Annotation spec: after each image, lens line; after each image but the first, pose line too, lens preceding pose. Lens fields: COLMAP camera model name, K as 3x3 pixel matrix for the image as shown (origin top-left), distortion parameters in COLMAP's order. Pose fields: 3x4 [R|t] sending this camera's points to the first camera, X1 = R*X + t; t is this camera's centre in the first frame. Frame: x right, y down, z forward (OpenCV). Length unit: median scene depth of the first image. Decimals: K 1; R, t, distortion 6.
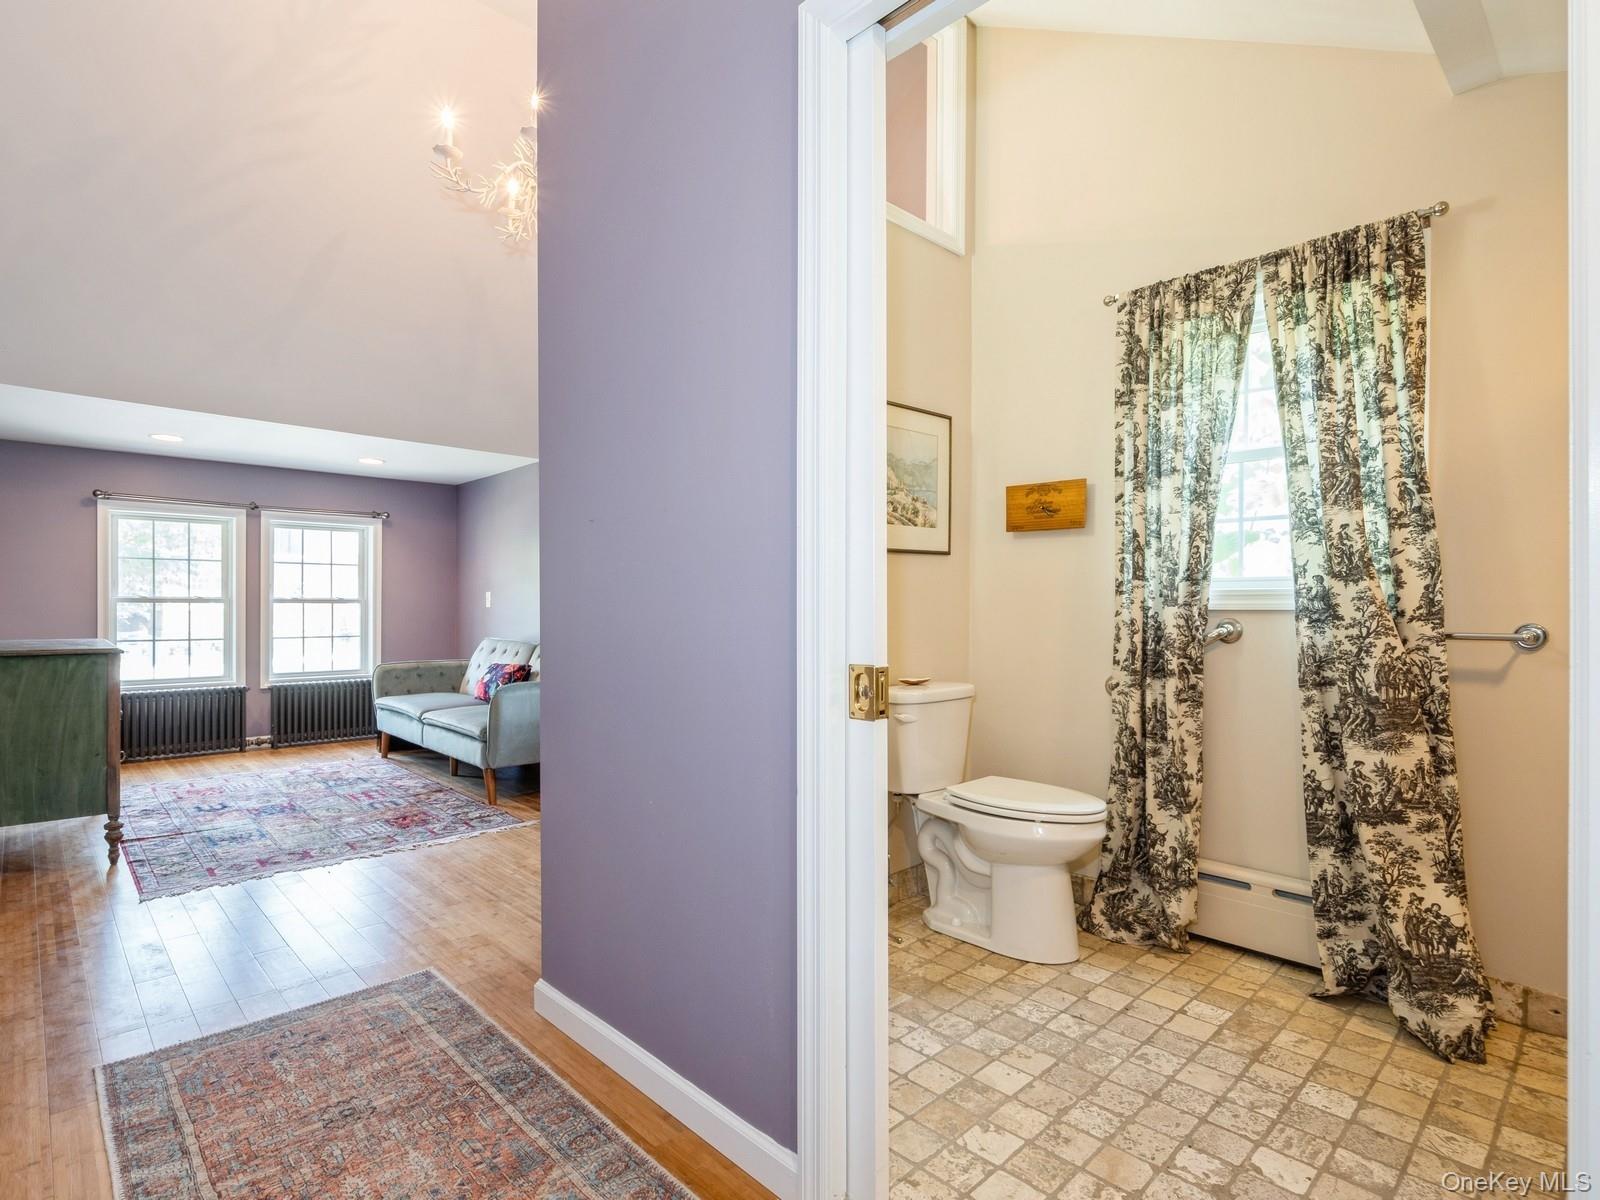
lens RADIAL K [[830.2, 0, 798.0], [0, 830.2, 608.0], [0, 0, 1]] dist [-0.015280, -0.000668]
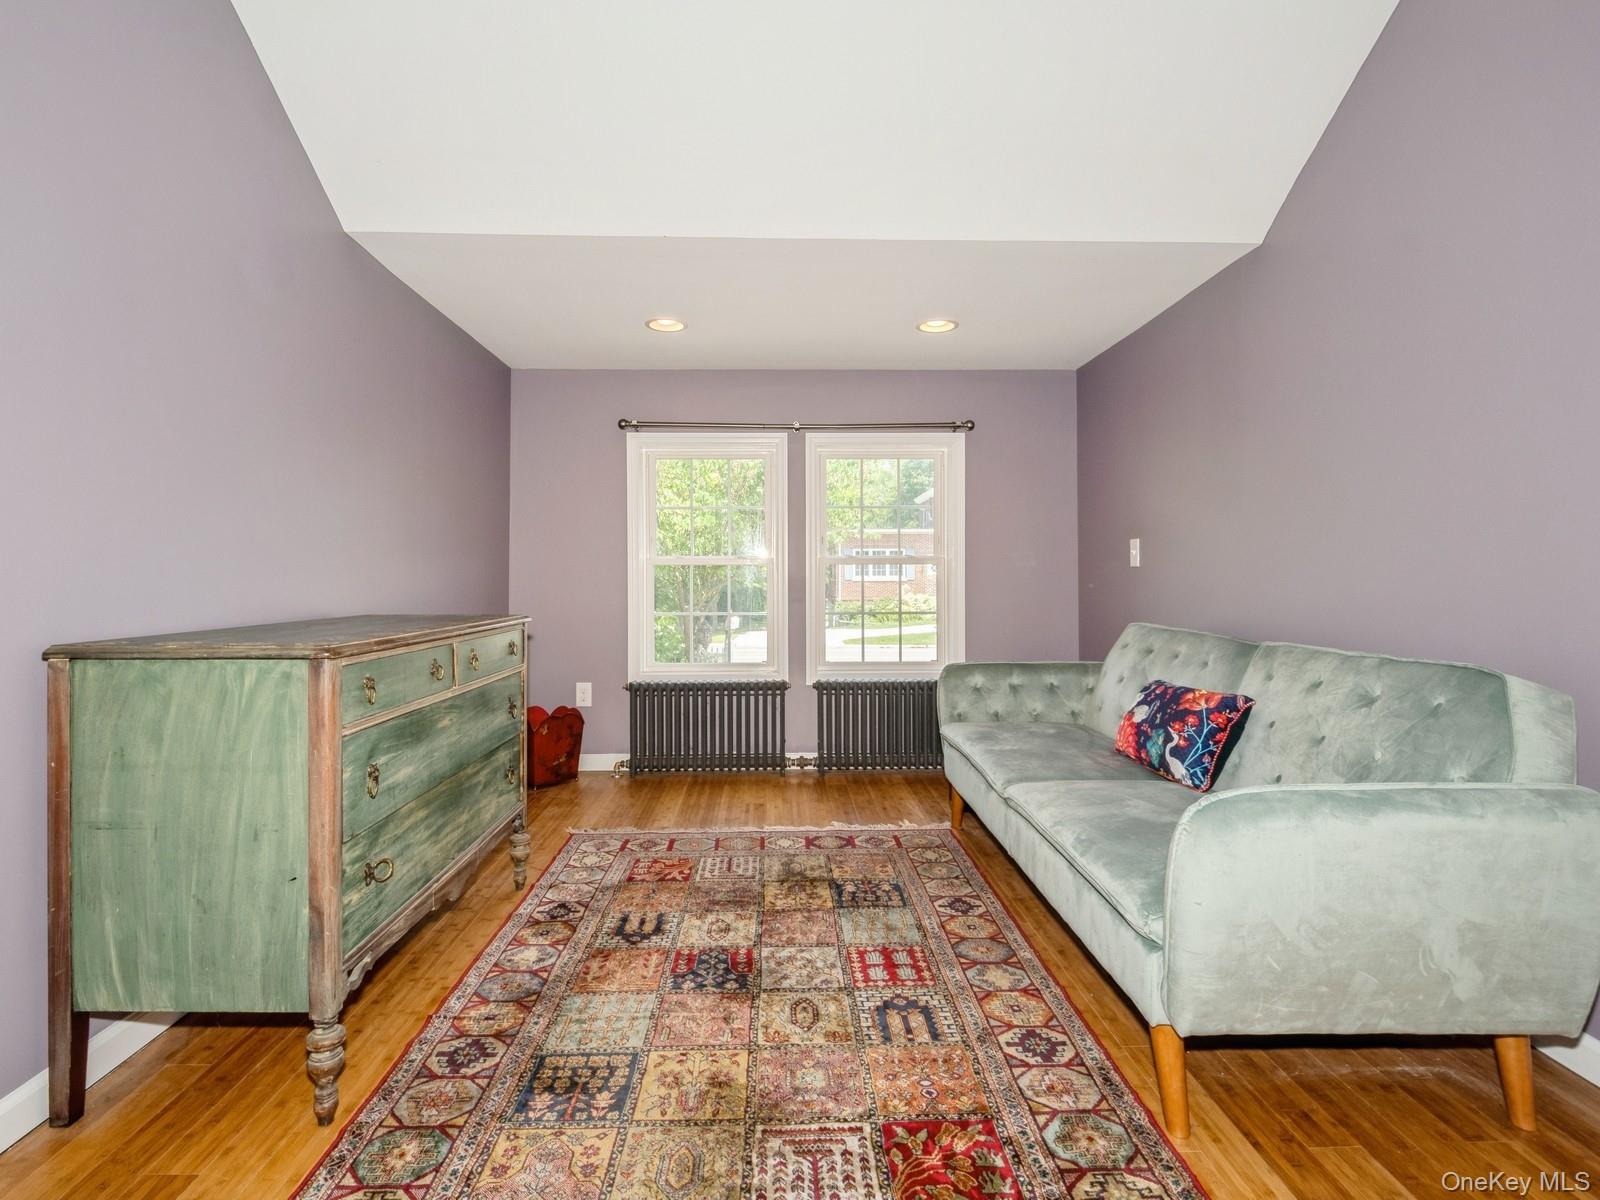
lens RADIAL K [[830.2, 0, 790.0], [0, 830.2, 592.6], [0, 0, 1]] dist [-0.015280, -0.000668]
pose [[0.748244, 0.011240, -0.663328, -0.352558], [0.000689, 0.999843, 0.017720, 0.012528], [0.663423, -0.013716, 0.748119, 0.854131]]
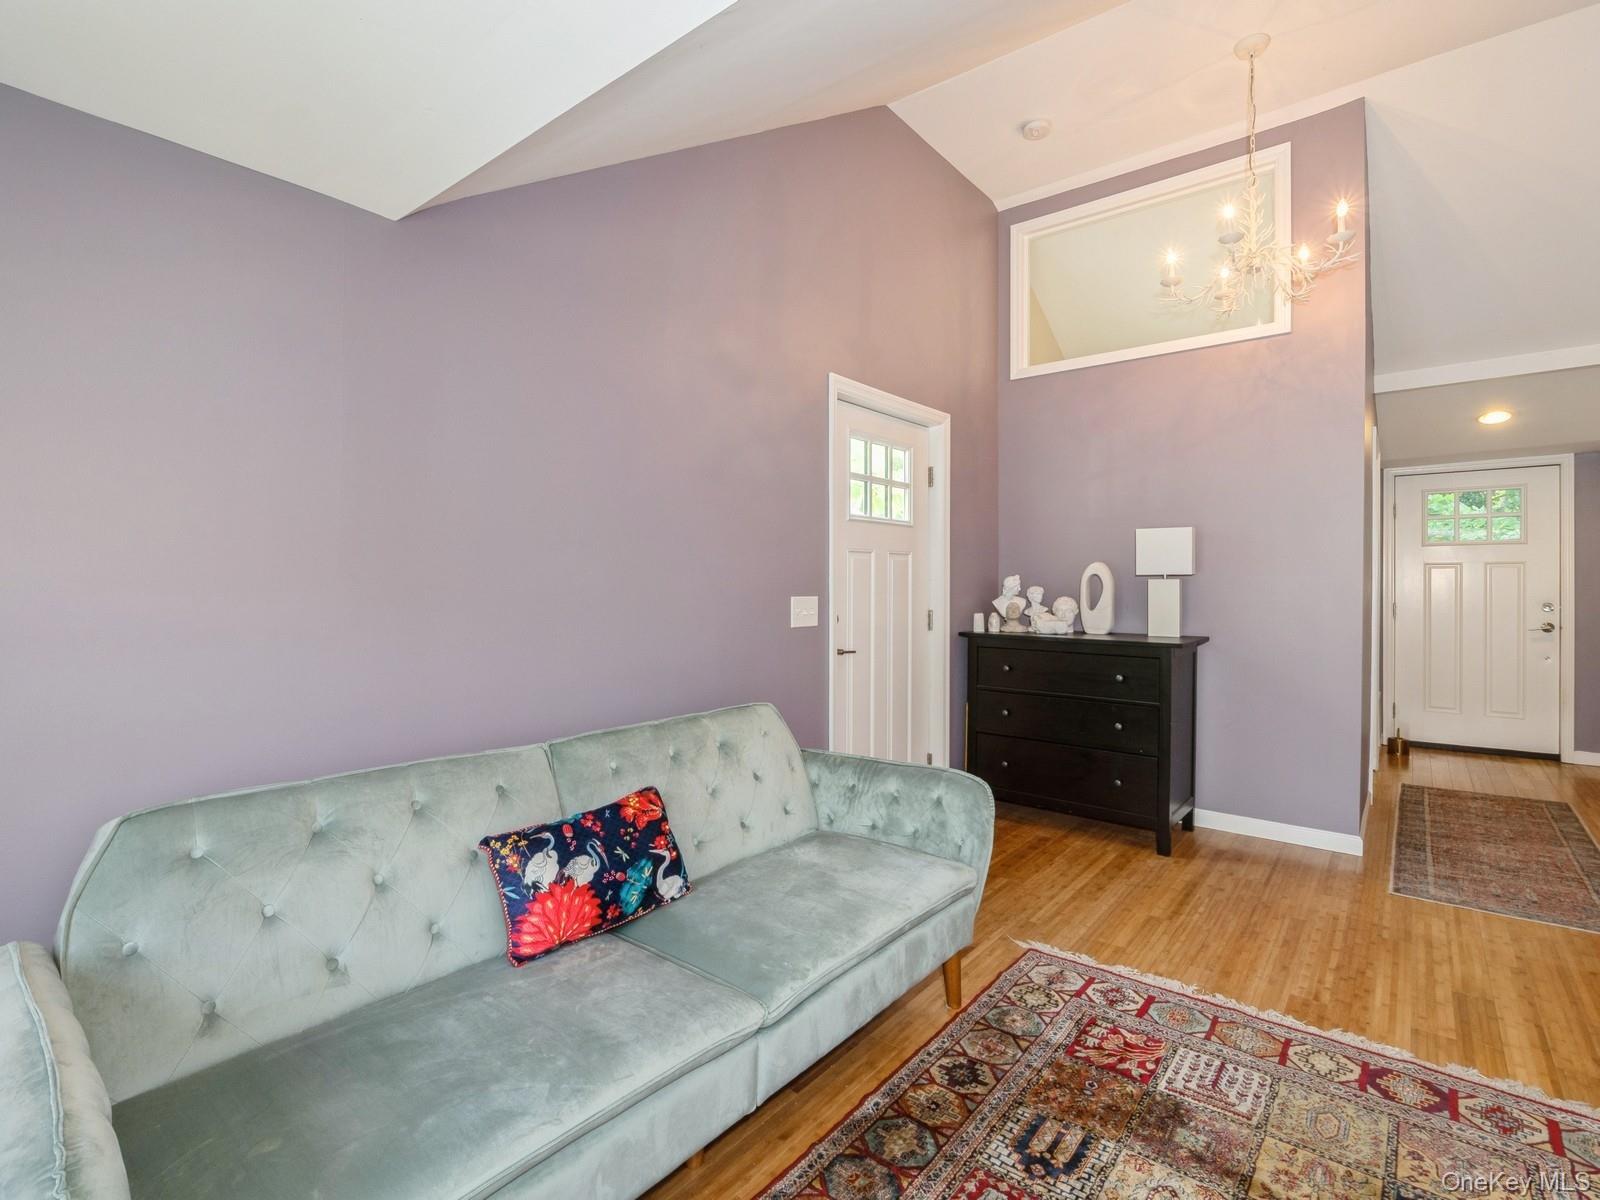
lens RADIAL K [[770.8, 0, 797.9], [0, 770.8, 593.3], [0, 0, 1]] dist [-0.003156, -0.000657]
pose [[-0.139124, -0.013903, 0.990177, -1.140052], [-0.005688, 0.999896, 0.013241, -0.054158], [-0.990259, -0.003790, -0.139188, 1.566049]]
